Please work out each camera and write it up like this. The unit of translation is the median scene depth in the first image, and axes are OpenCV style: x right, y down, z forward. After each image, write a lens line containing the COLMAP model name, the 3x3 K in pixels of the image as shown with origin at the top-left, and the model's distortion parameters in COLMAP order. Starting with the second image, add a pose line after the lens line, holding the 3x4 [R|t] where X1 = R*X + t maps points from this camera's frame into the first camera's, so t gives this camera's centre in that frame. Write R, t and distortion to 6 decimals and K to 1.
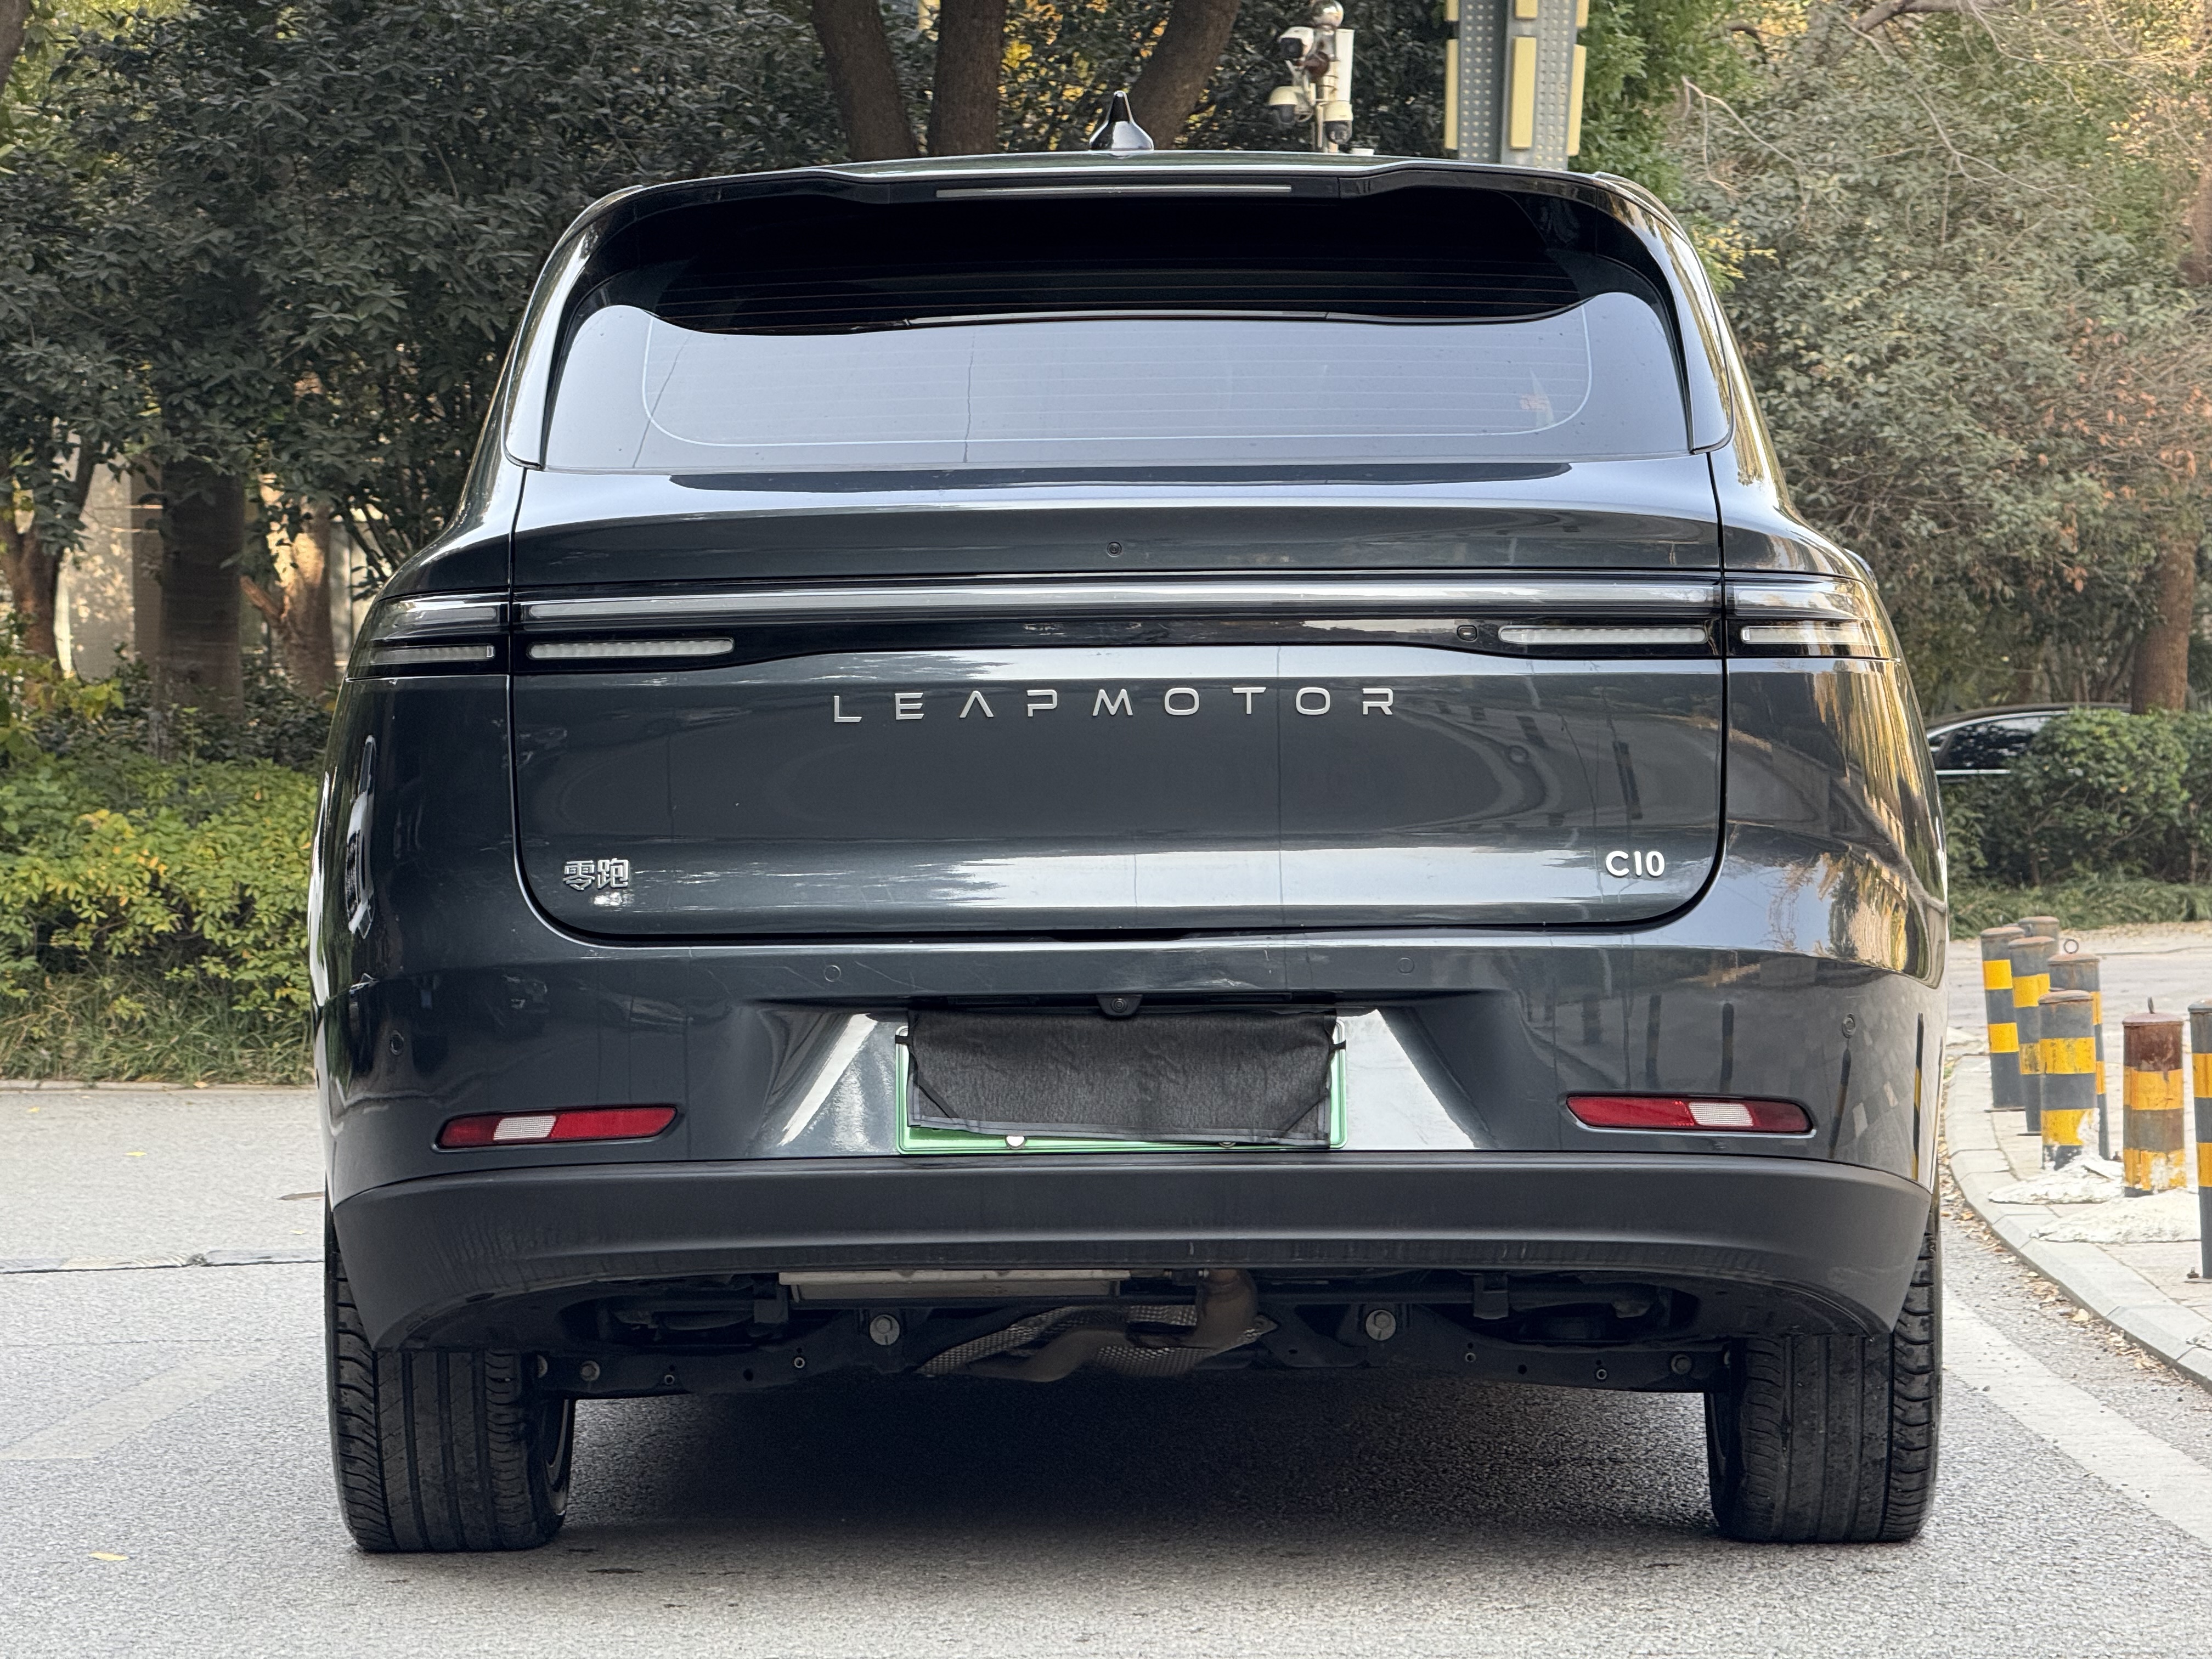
lens RADIAL K [[7895.4, 0, 1106.0], [0, 7895.4, 829.5], [0, 0, 1]] dist [0.272192, -0.353629]
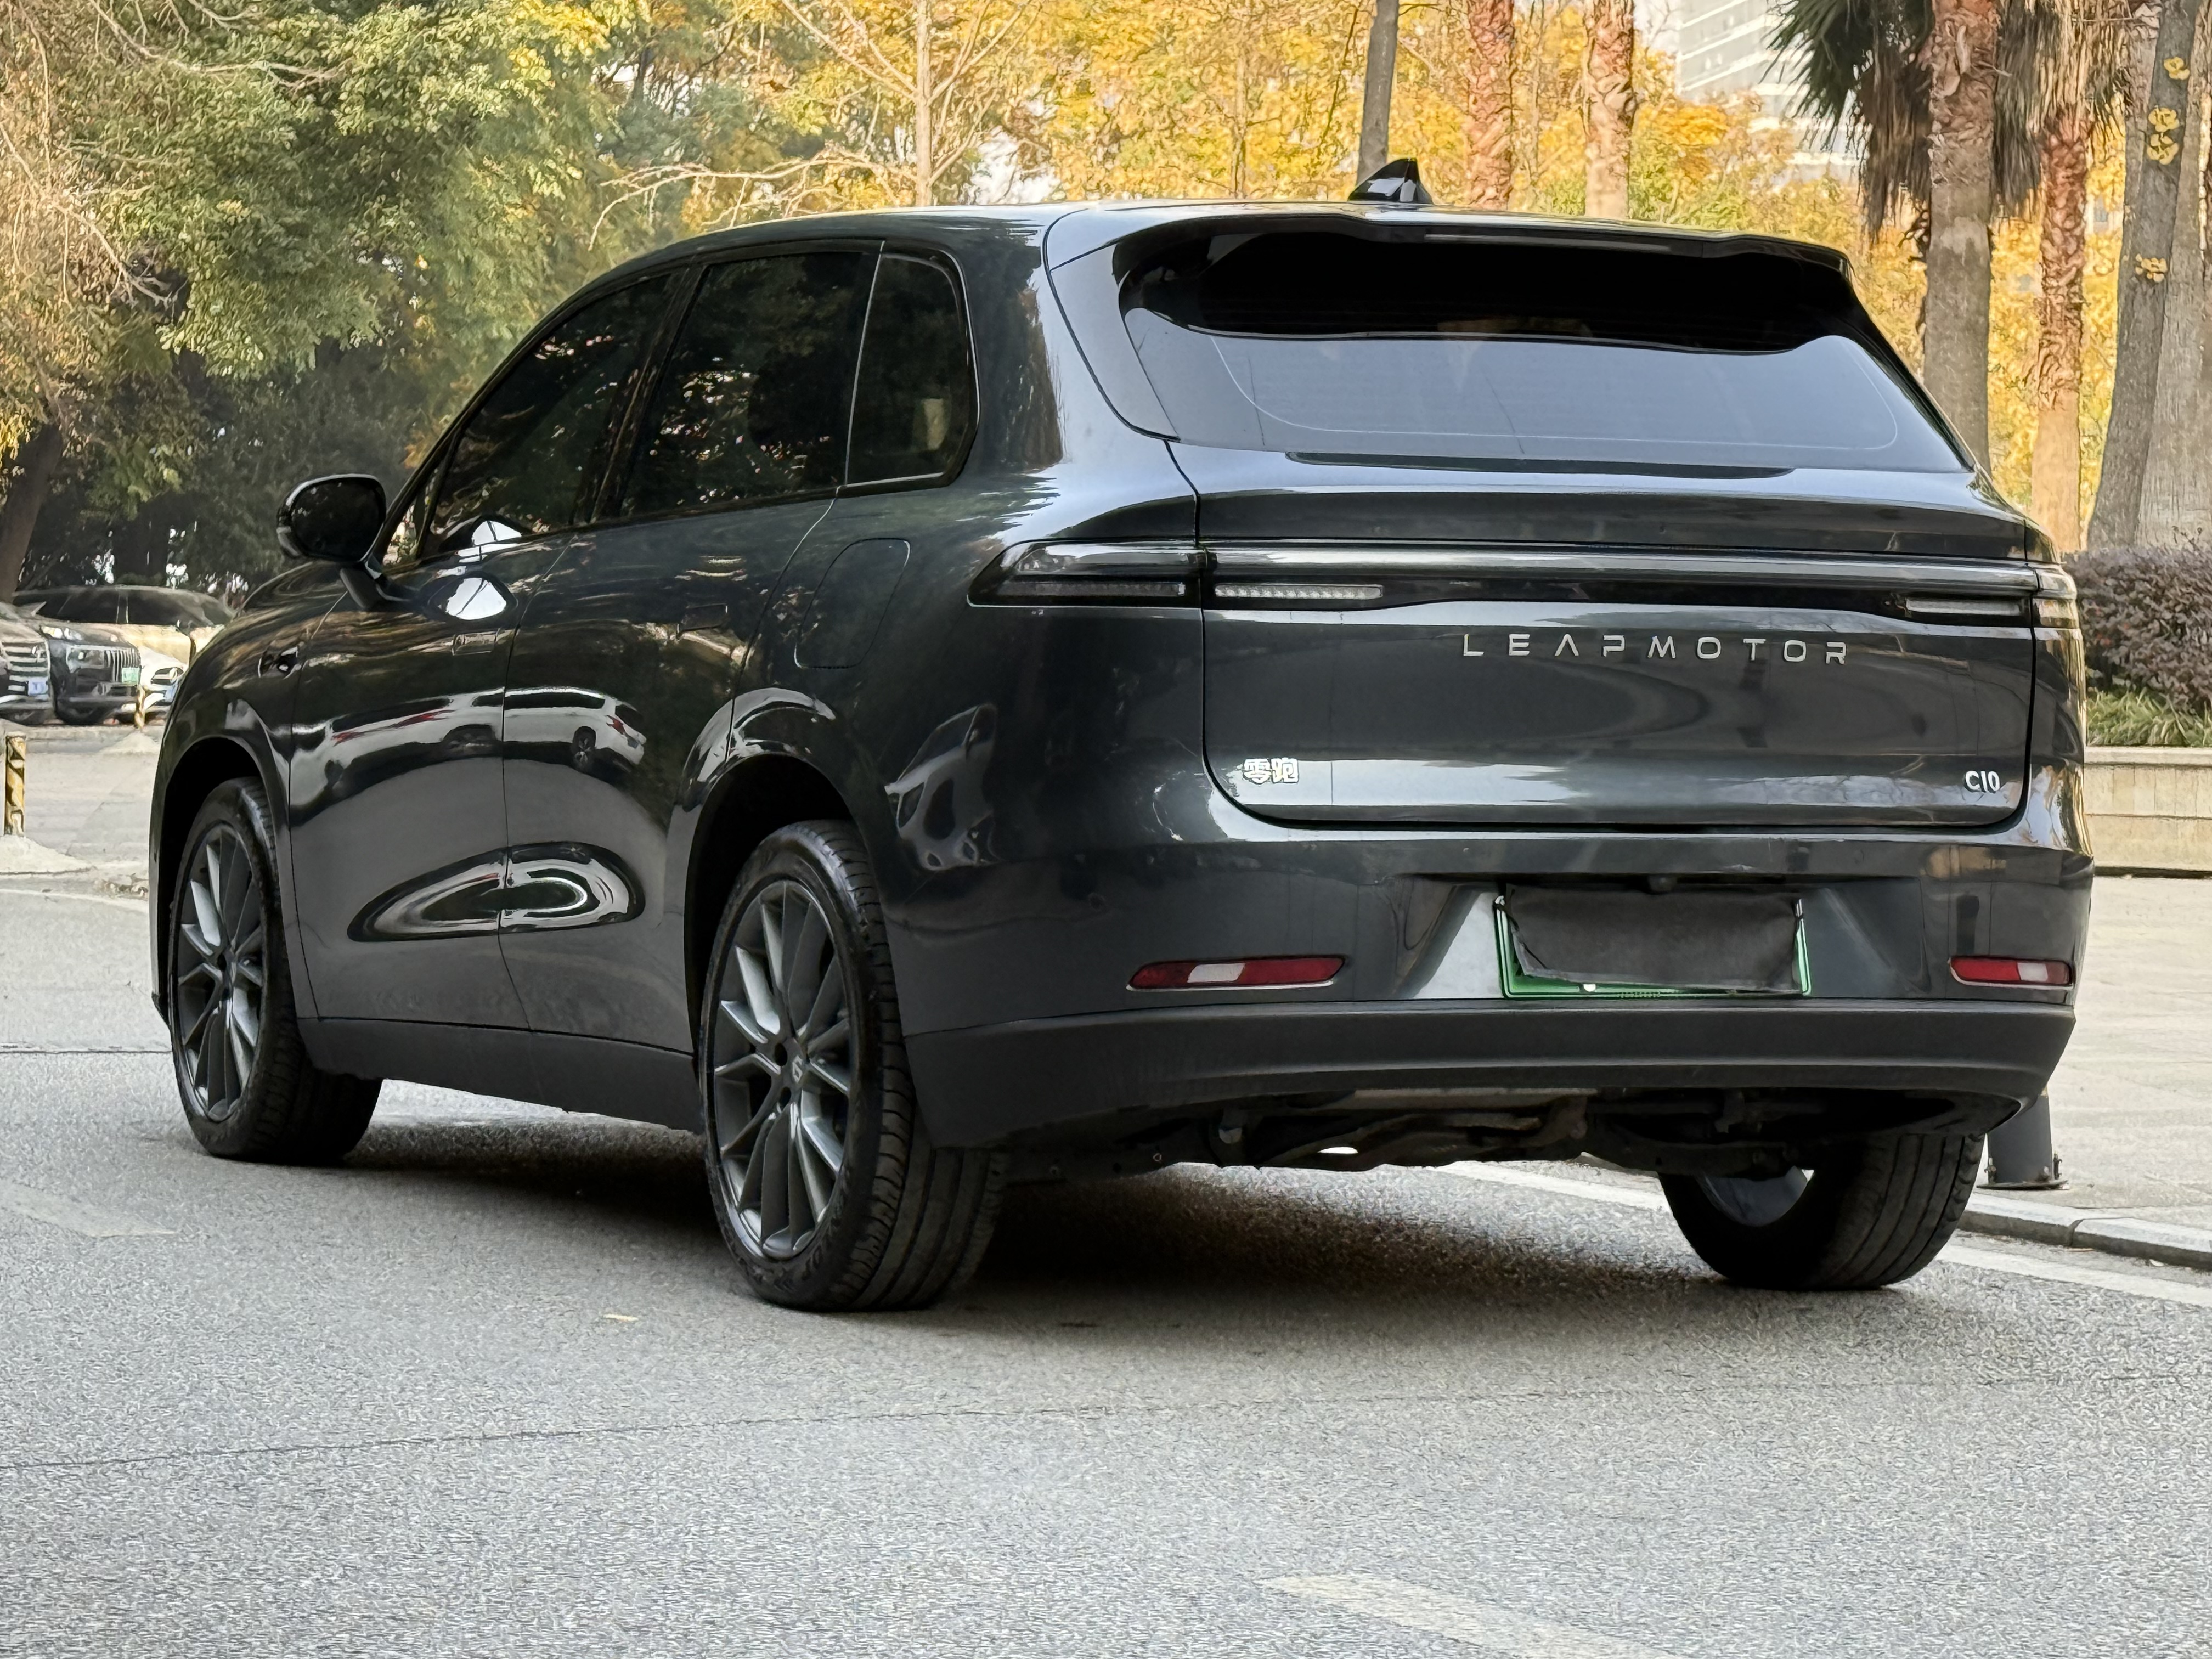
lens RADIAL K [[6433.8, 0, 1106.0], [0, 6433.8, 829.5], [0, 0, 1]] dist [0.179505, 0.952800]
pose [[0.898398, 0.019079, 0.438767, -0.535130], [-0.028112, 0.999505, 0.014099, 0.001273], [-0.438281, -0.025001, 0.898490, 0.096489]]
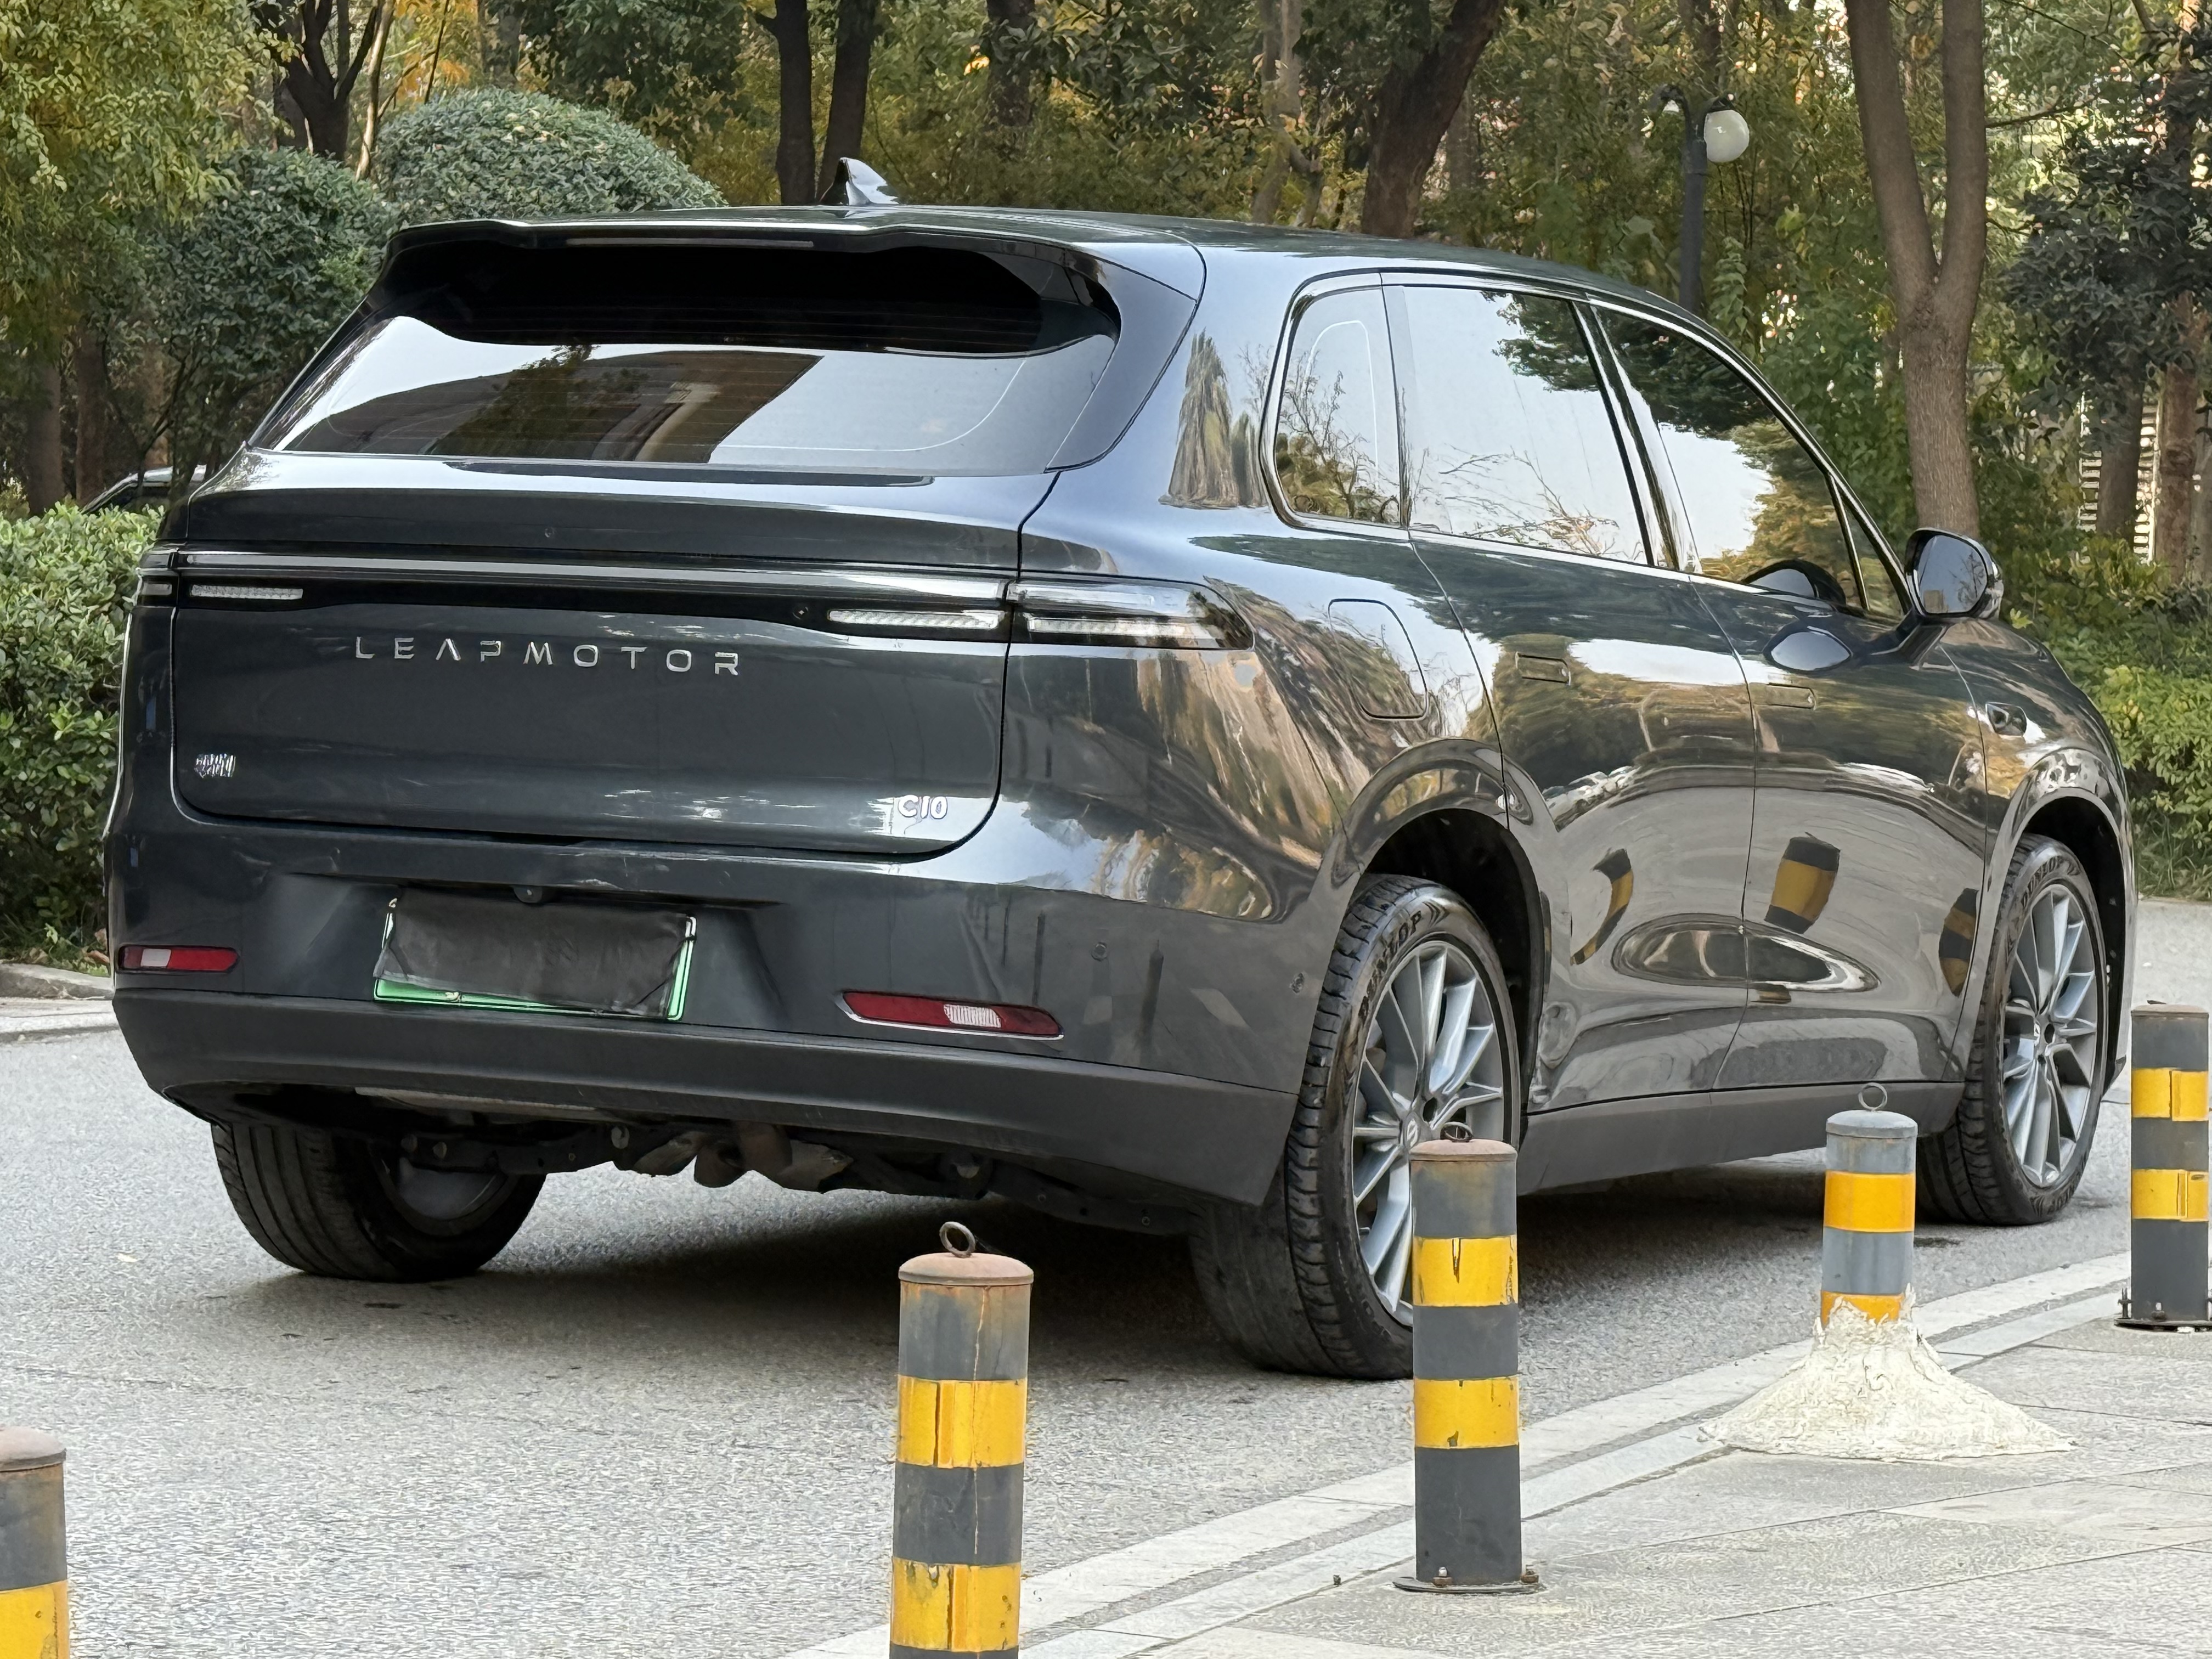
lens RADIAL K [[6433.8, 0, 1106.0], [0, 6433.8, 829.5], [0, 0, 1]] dist [0.179505, 0.952800]
pose [[0.904344, 0.062155, -0.422254, 0.512565], [-0.049501, 0.997937, 0.040878, -0.034256], [0.423924, -0.016066, 0.905555, 0.108747]]
